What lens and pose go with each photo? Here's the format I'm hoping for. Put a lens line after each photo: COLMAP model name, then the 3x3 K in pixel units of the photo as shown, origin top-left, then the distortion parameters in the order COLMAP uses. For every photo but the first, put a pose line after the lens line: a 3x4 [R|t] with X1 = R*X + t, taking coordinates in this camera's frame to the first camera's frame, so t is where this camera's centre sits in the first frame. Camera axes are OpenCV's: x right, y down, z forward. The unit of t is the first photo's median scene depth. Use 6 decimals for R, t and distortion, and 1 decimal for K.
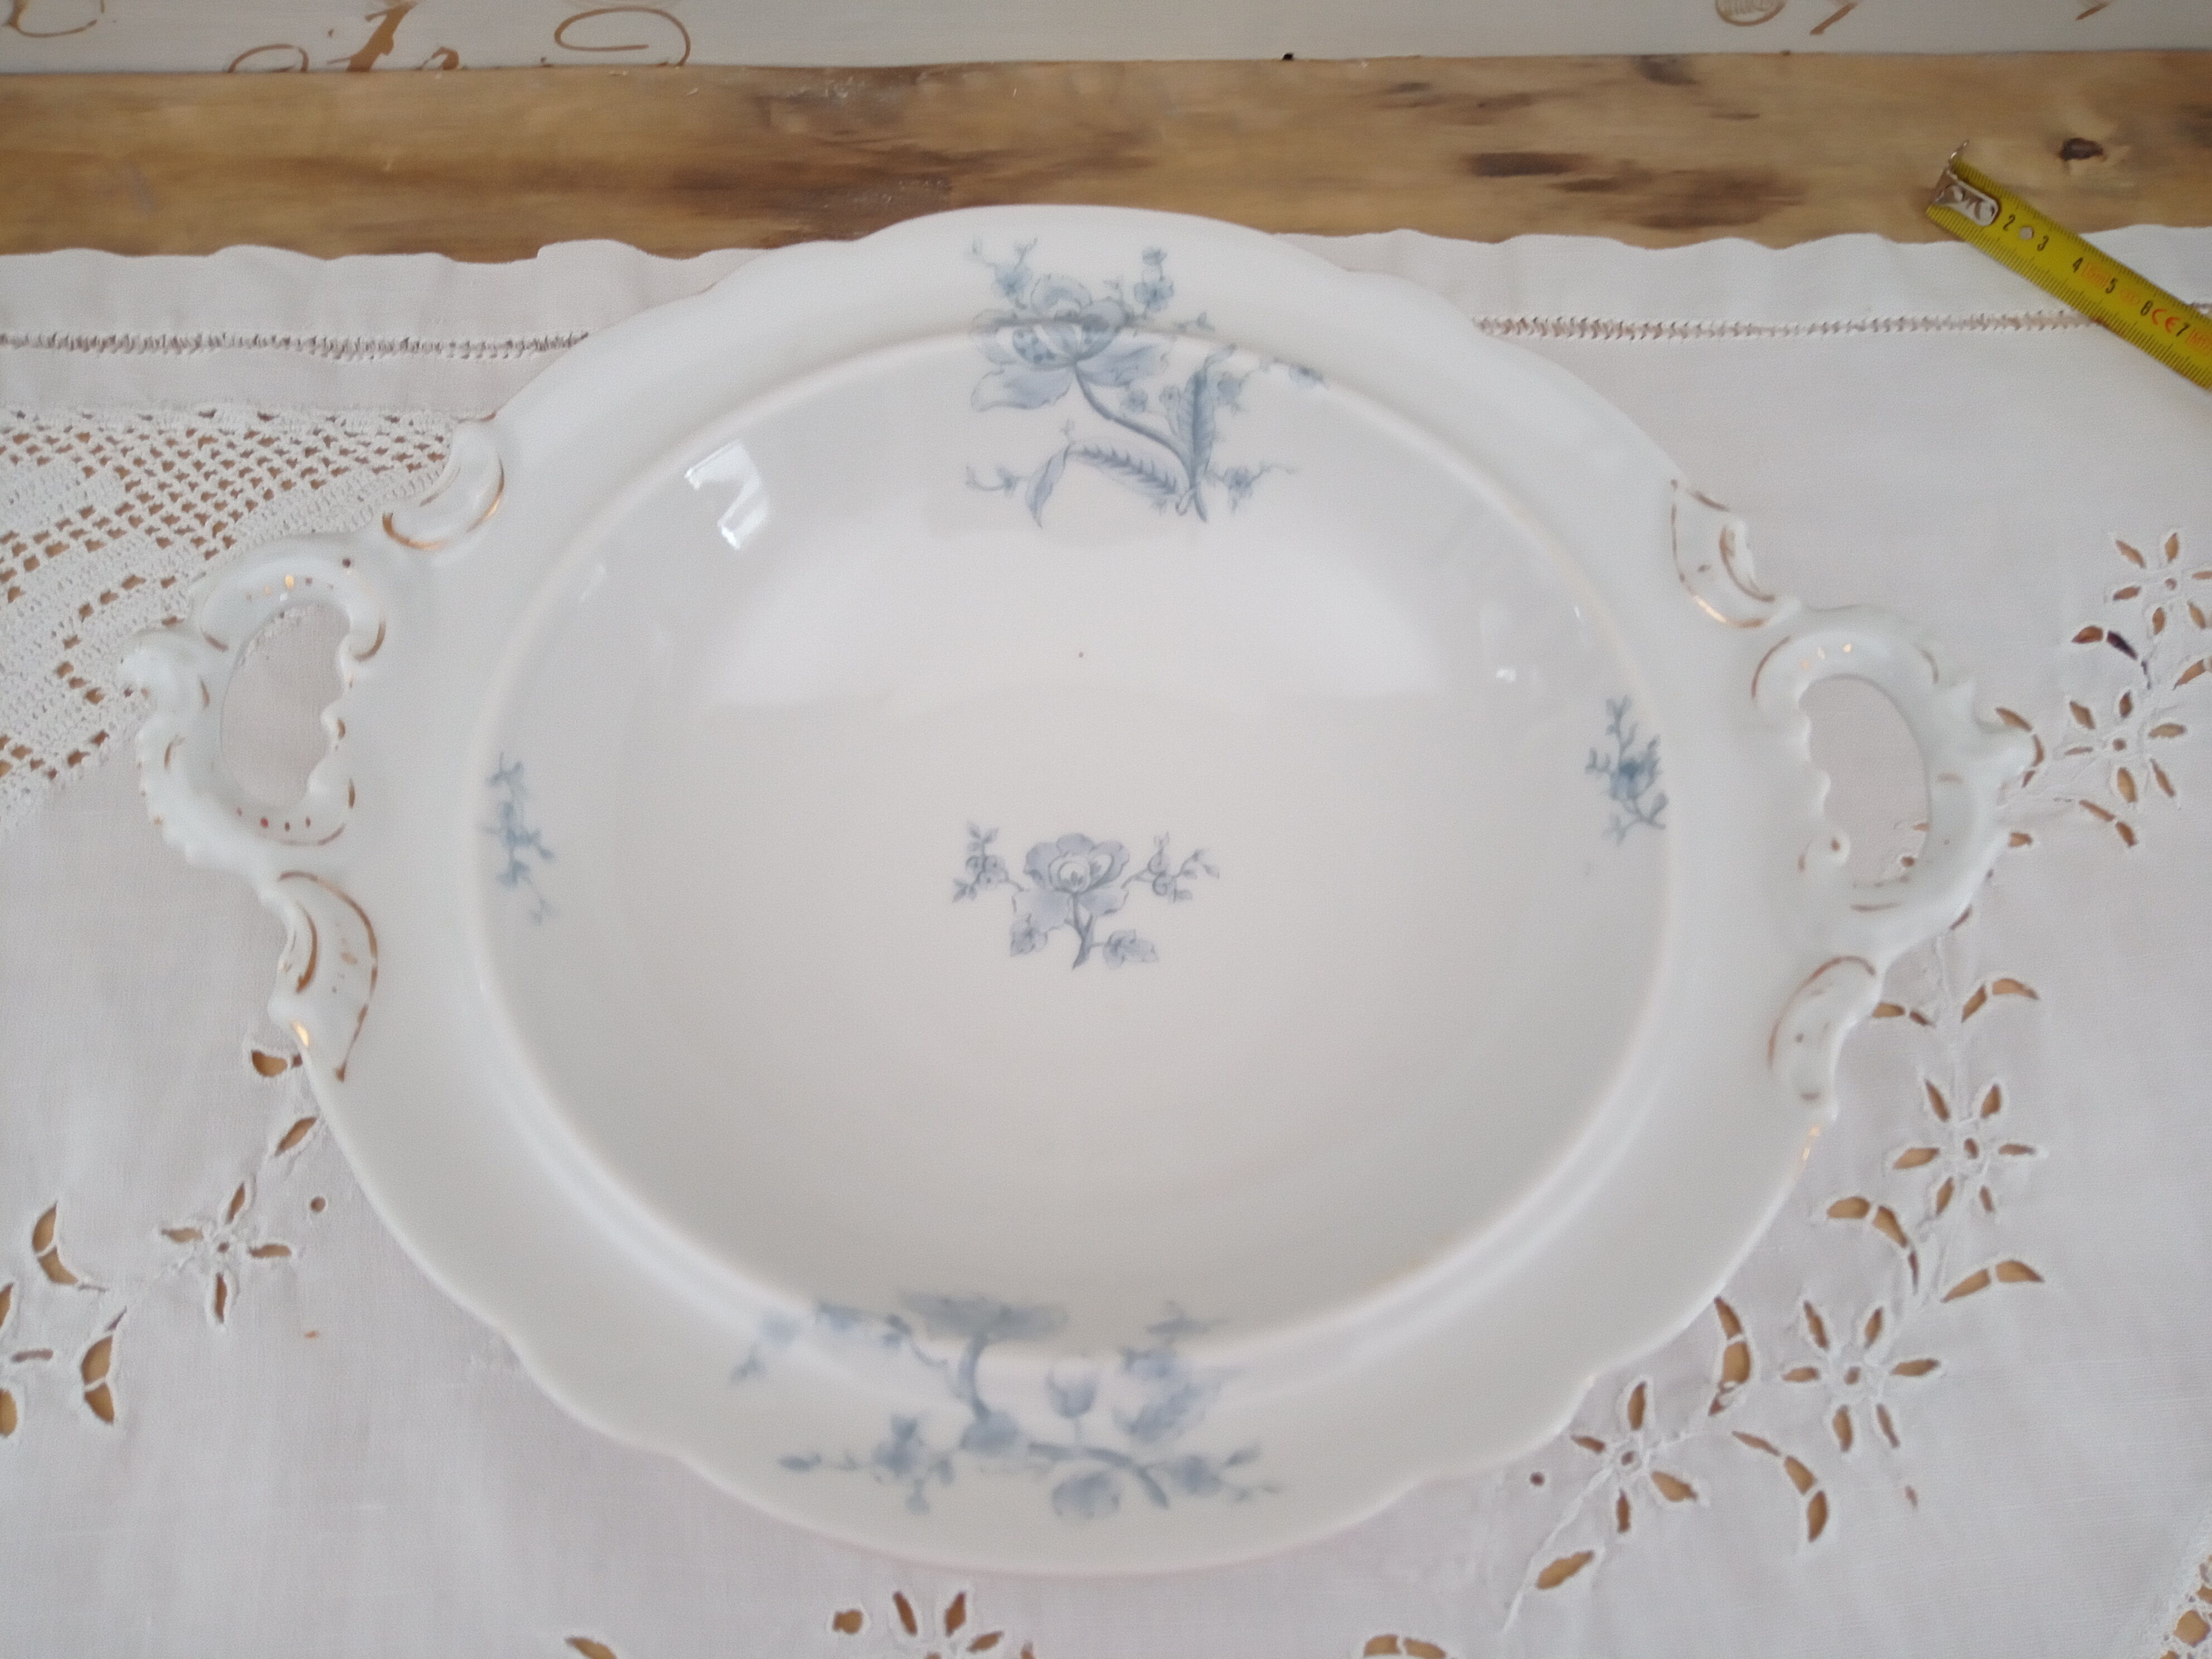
lens RADIAL K [[1823.2, 0, 1093.0], [0, 1823.2, 852.2], [0, 0, 1]] dist [0.005714, -0.060019]
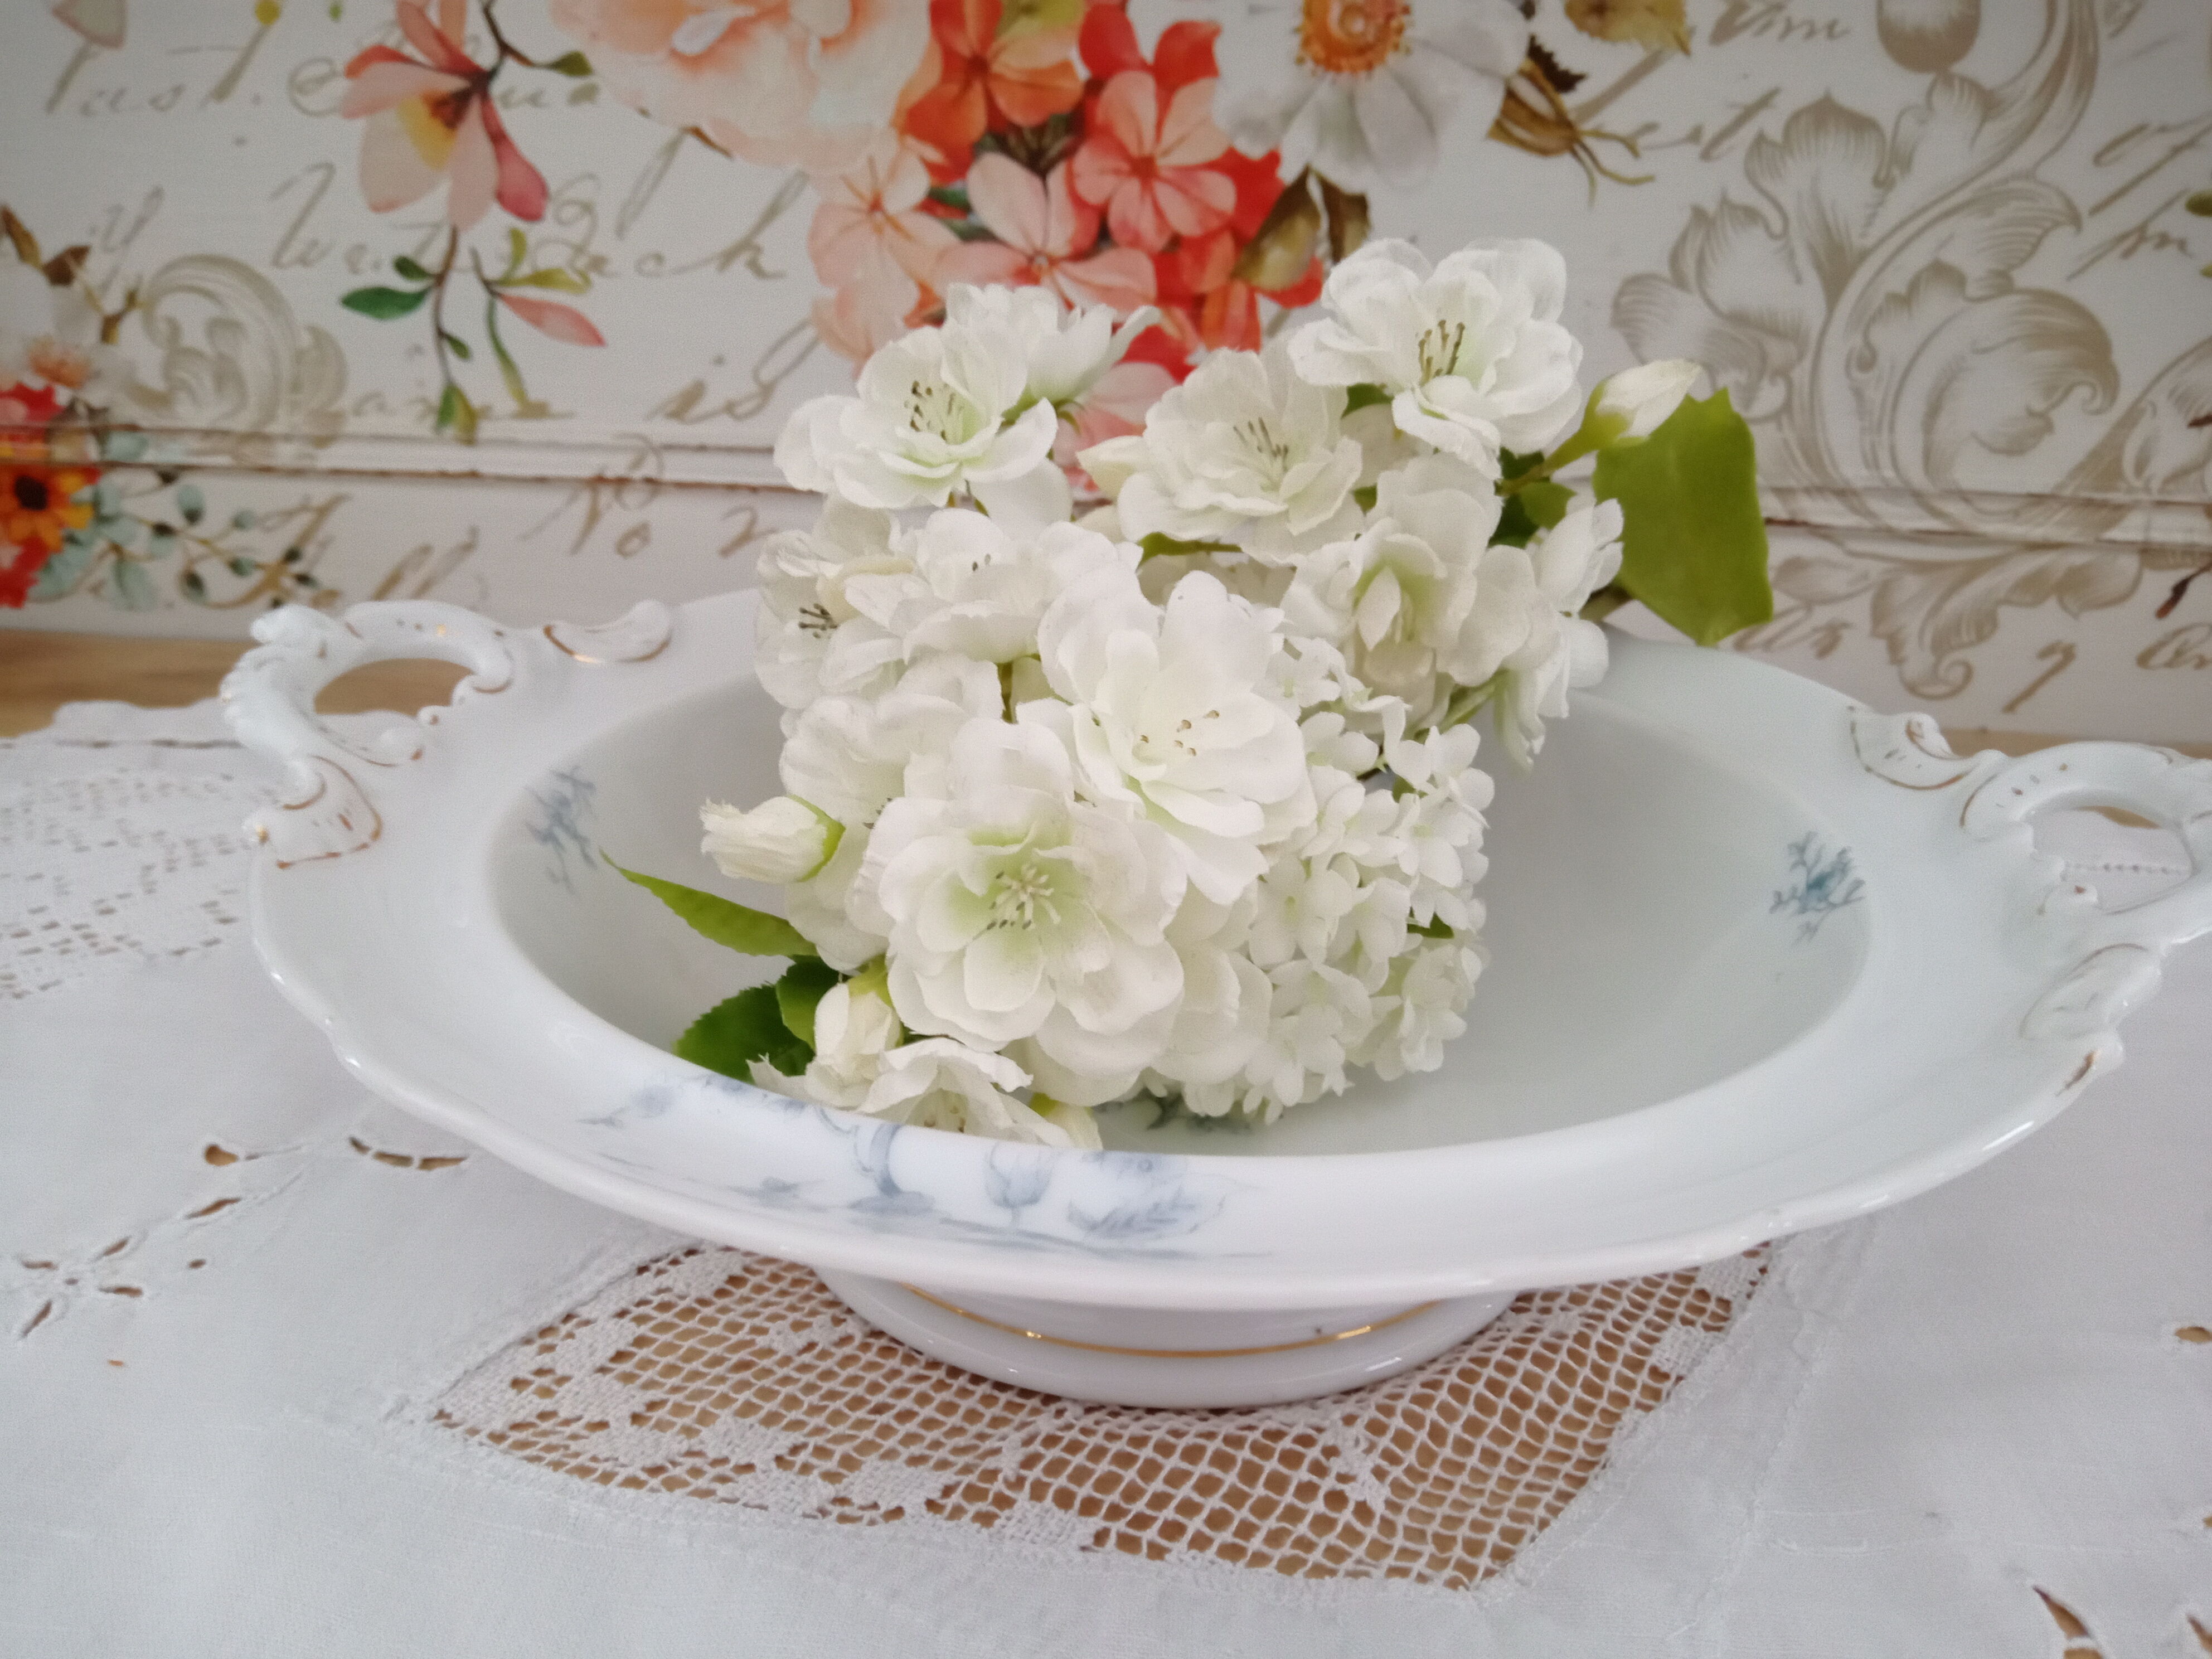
lens RADIAL K [[1823.2, 0, 1082.3], [0, 1823.2, 839.0], [0, 0, 1]] dist [0.005714, -0.060019]
pose [[0.982516, 0.051039, -0.179046, 0.098231], [-0.152300, 0.773472, -0.615261, 0.459341], [0.107085, 0.631773, 0.767721, 0.272101]]
